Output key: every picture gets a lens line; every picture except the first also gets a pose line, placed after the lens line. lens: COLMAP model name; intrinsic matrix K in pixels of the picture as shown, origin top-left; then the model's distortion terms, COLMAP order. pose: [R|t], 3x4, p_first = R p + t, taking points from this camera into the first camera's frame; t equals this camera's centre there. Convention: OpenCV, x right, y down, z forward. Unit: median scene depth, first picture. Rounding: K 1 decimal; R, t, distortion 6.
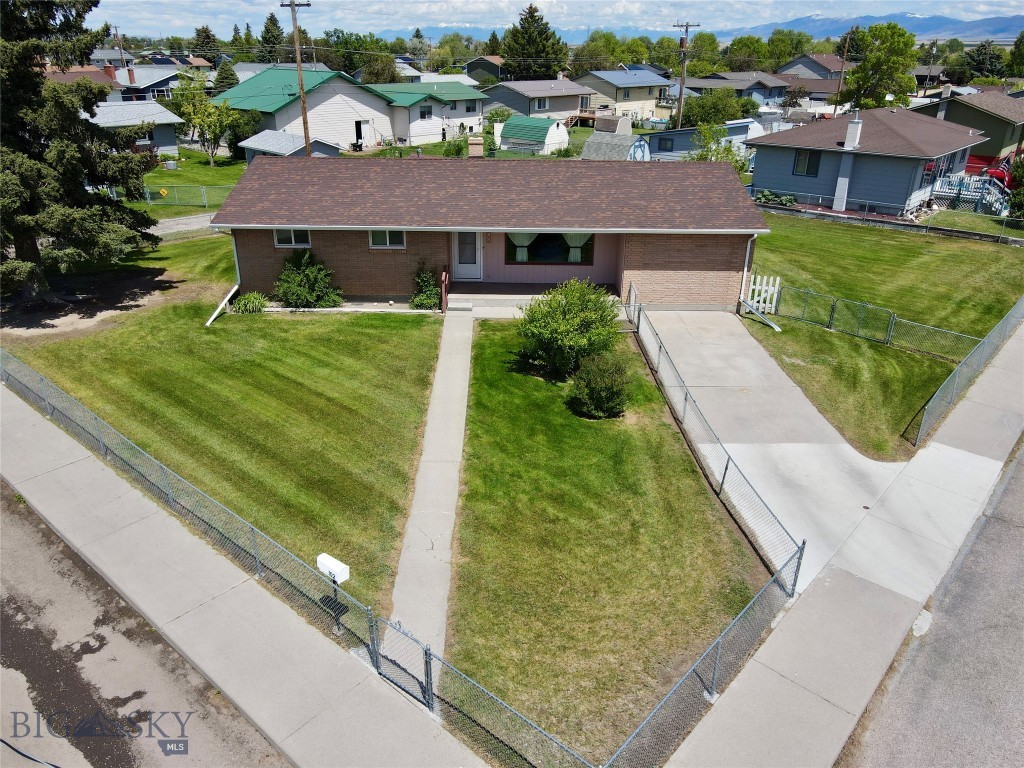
lens RADIAL K [[754.2, 0, 514.8], [0, 754.2, 388.3], [0, 0, 1]] dist [0.013935, 0.001317]
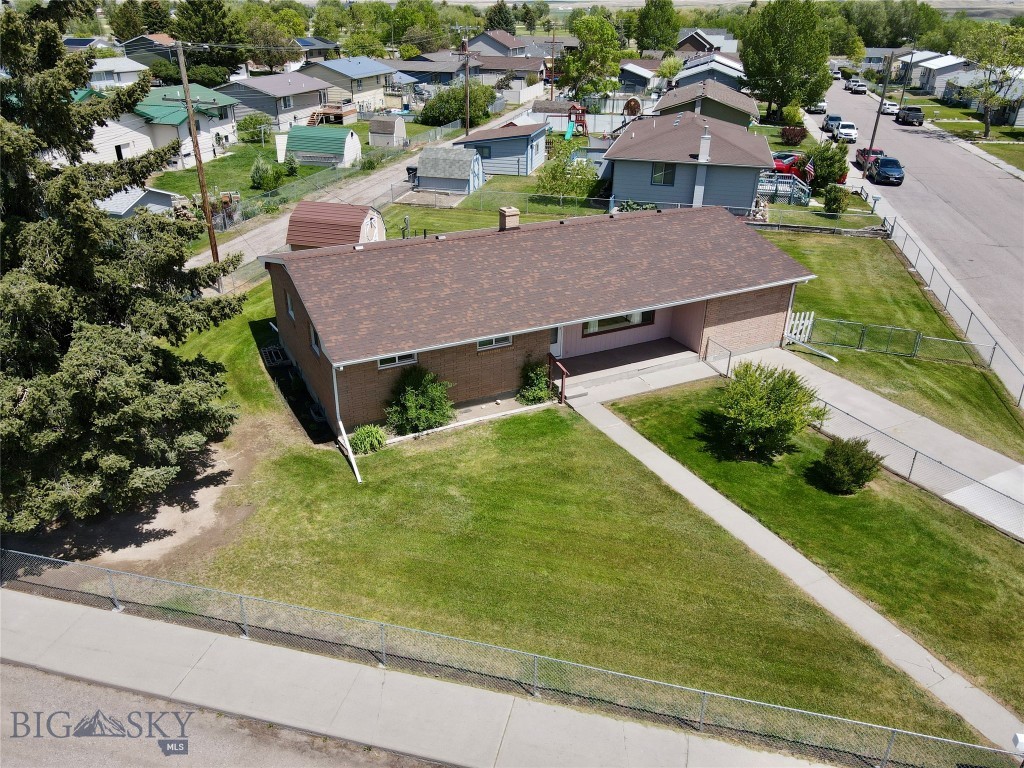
lens RADIAL K [[754.2, 0, 514.8], [0, 754.2, 388.3], [0, 0, 1]] dist [0.013935, 0.001317]
pose [[0.890851, -0.203696, 0.406071, -0.534948], [0.183802, 0.979027, 0.087876, -0.212791], [-0.415454, -0.003648, 0.909607, 0.137477]]
